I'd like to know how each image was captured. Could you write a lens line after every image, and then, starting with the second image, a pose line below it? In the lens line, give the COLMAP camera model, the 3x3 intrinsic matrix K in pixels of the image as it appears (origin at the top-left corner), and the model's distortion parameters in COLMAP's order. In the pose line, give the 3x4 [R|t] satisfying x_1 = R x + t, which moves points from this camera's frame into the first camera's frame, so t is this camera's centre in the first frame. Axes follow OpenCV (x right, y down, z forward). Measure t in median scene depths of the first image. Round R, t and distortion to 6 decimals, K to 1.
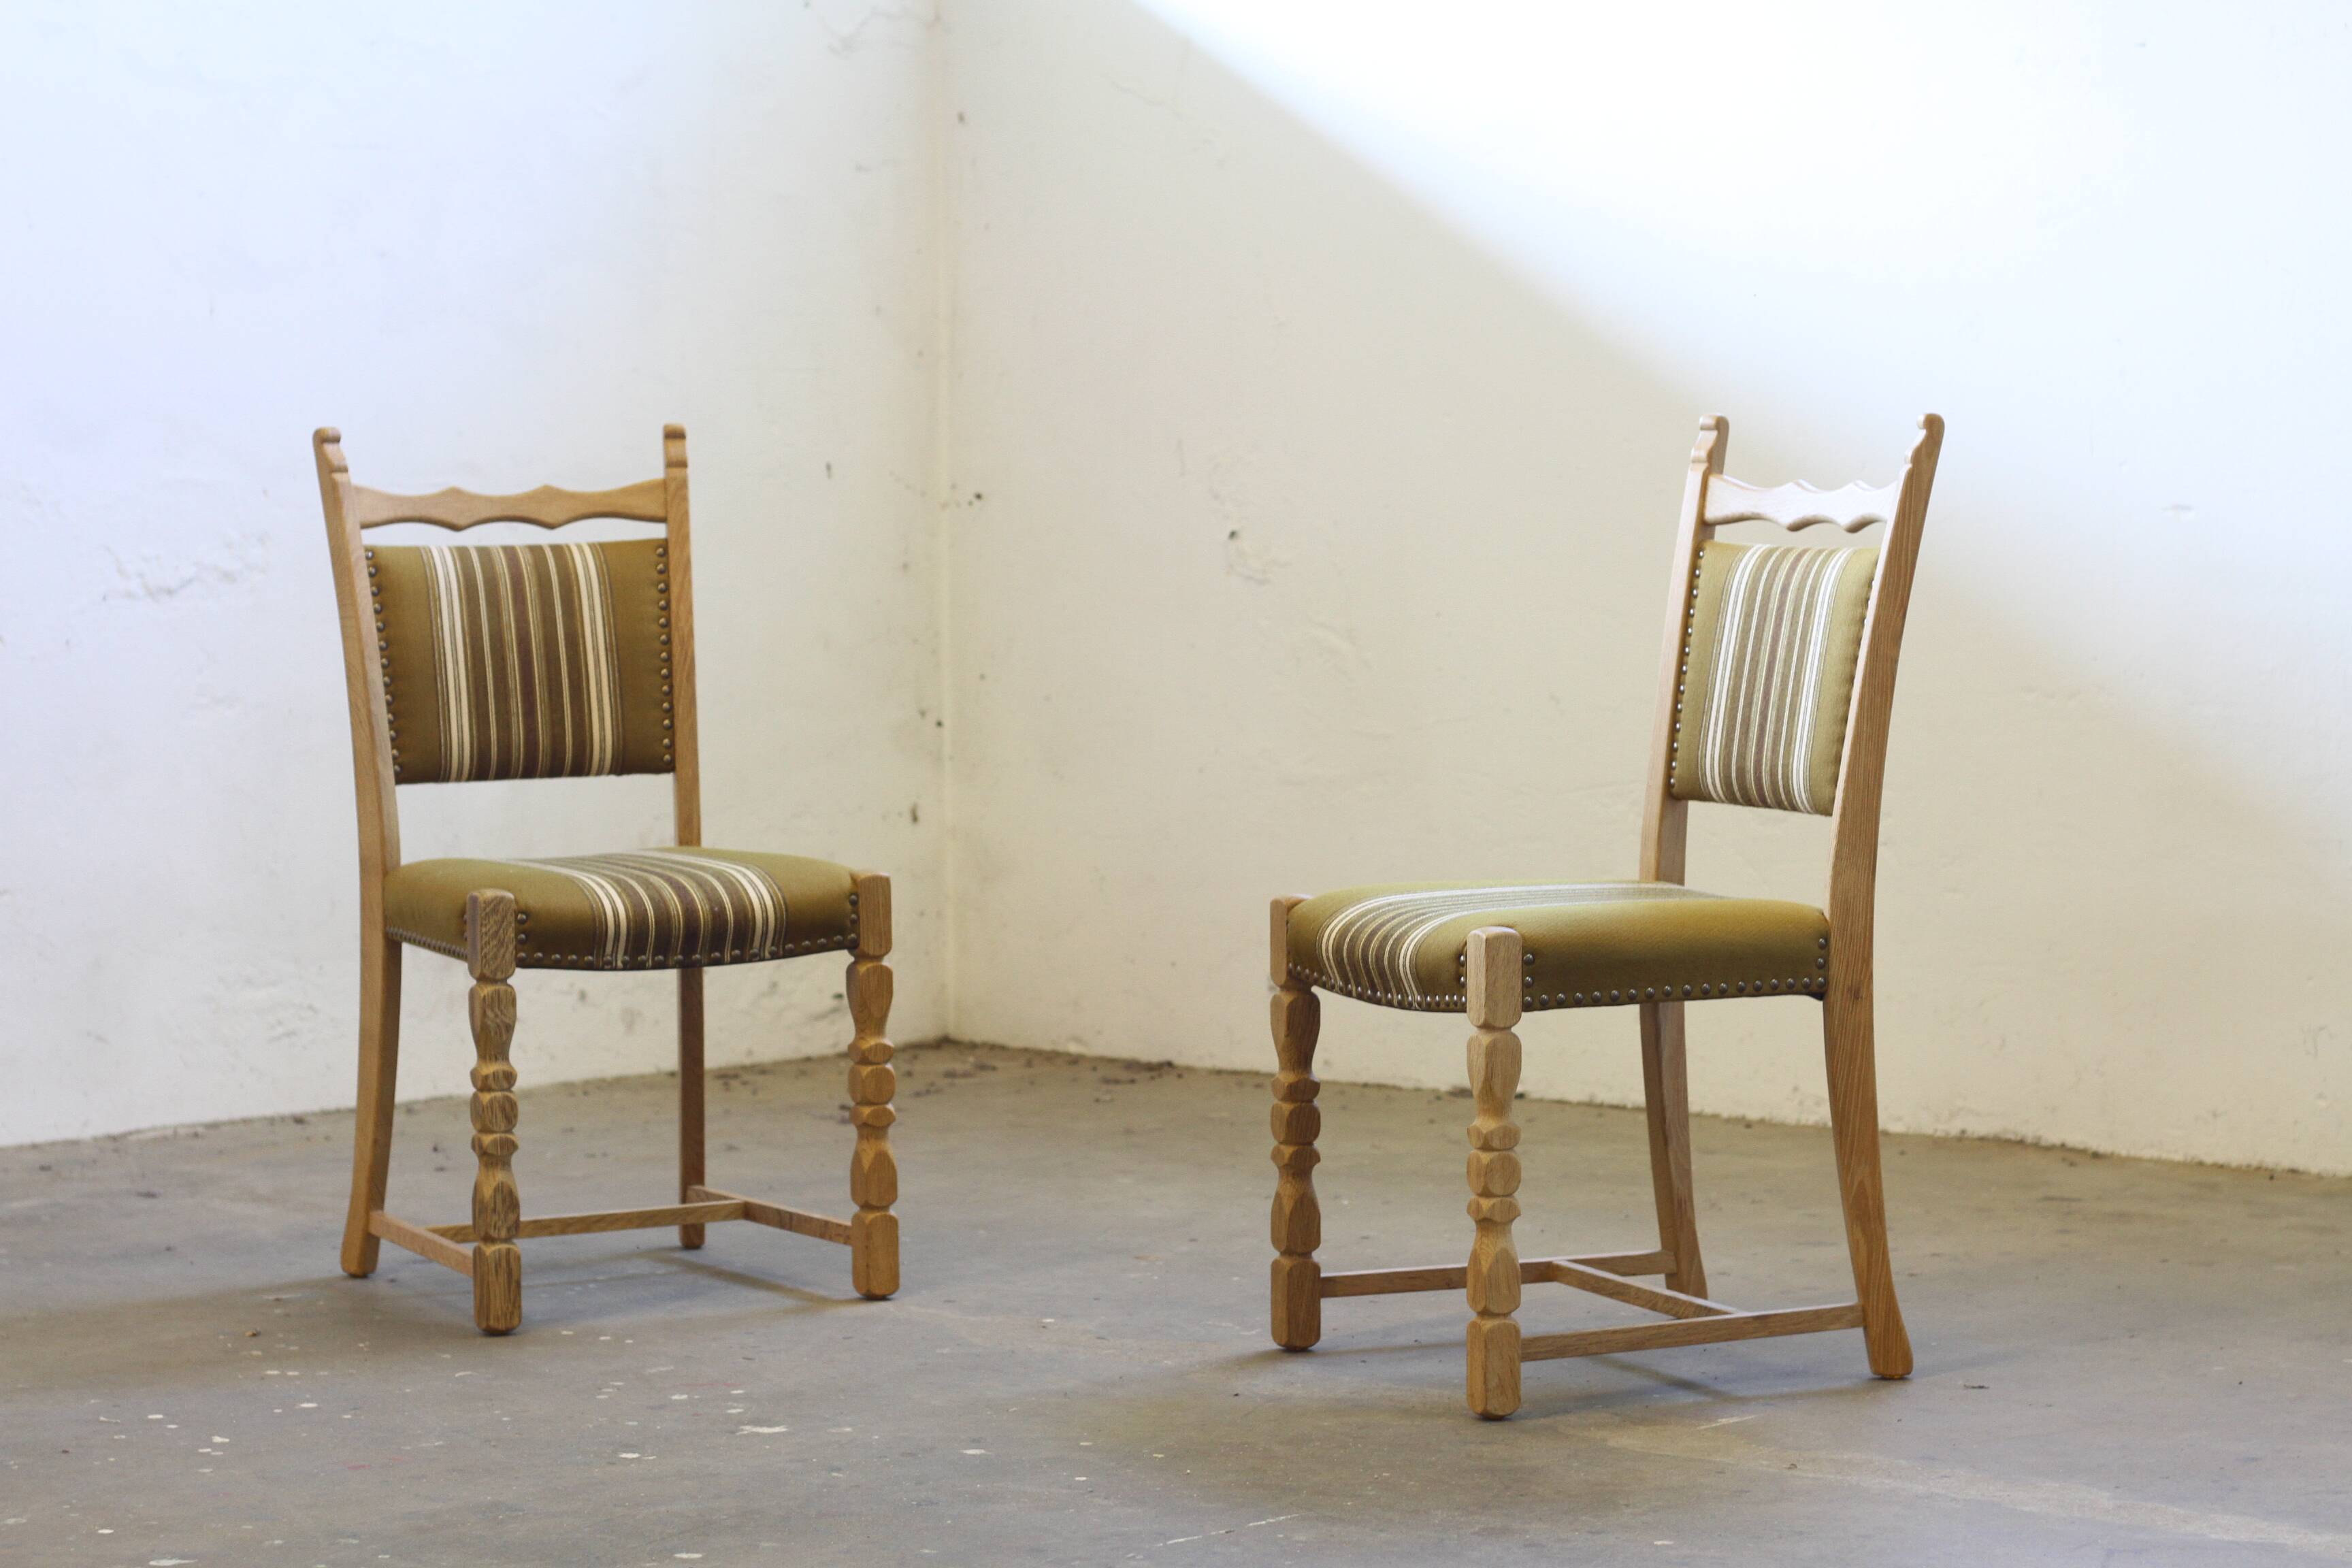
lens RADIAL K [[5420.1, 0, 1164.4], [0, 5420.1, 849.8], [0, 0, 1]] dist [-0.069777, -0.351316]
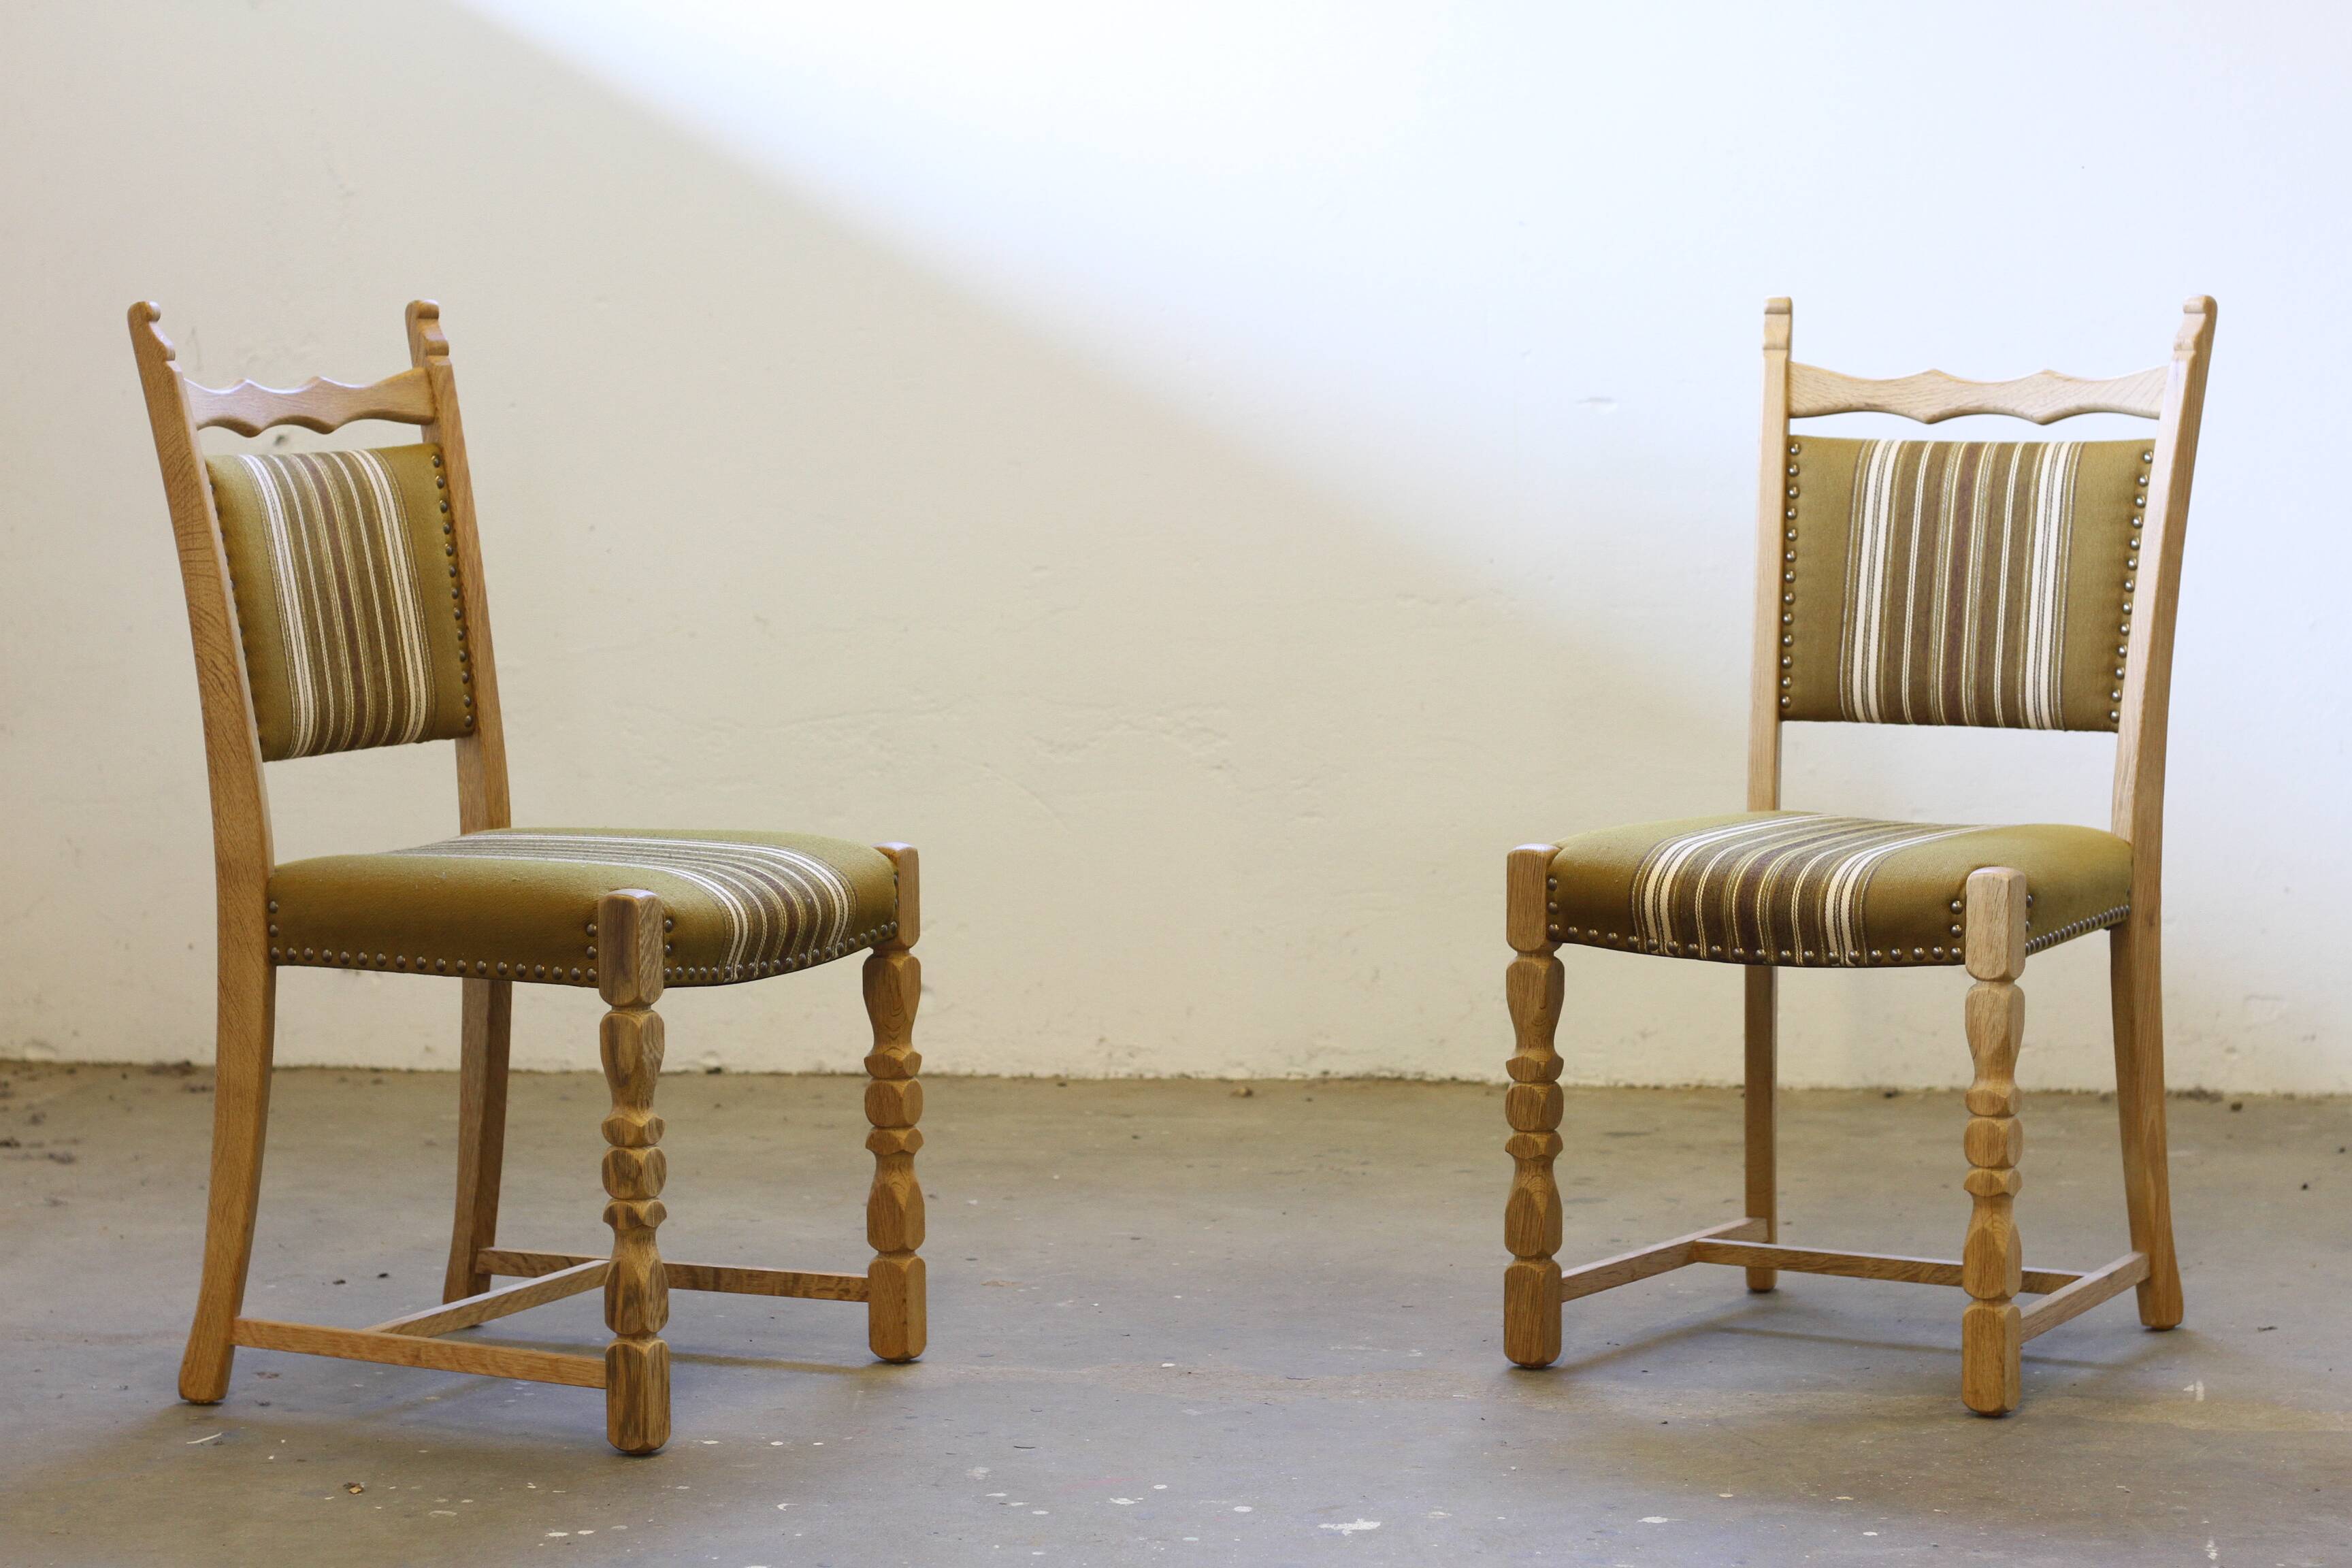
lens RADIAL K [[5446.5, 0, 1136.8], [0, 5446.5, 789.7], [0, 0, 1]] dist [-0.075786, -0.388077]
pose [[0.826696, -0.043374, 0.560974, -0.483790], [0.040202, 0.999029, 0.018000, -0.017649], [-0.561210, 0.007672, 0.827638, 0.292684]]
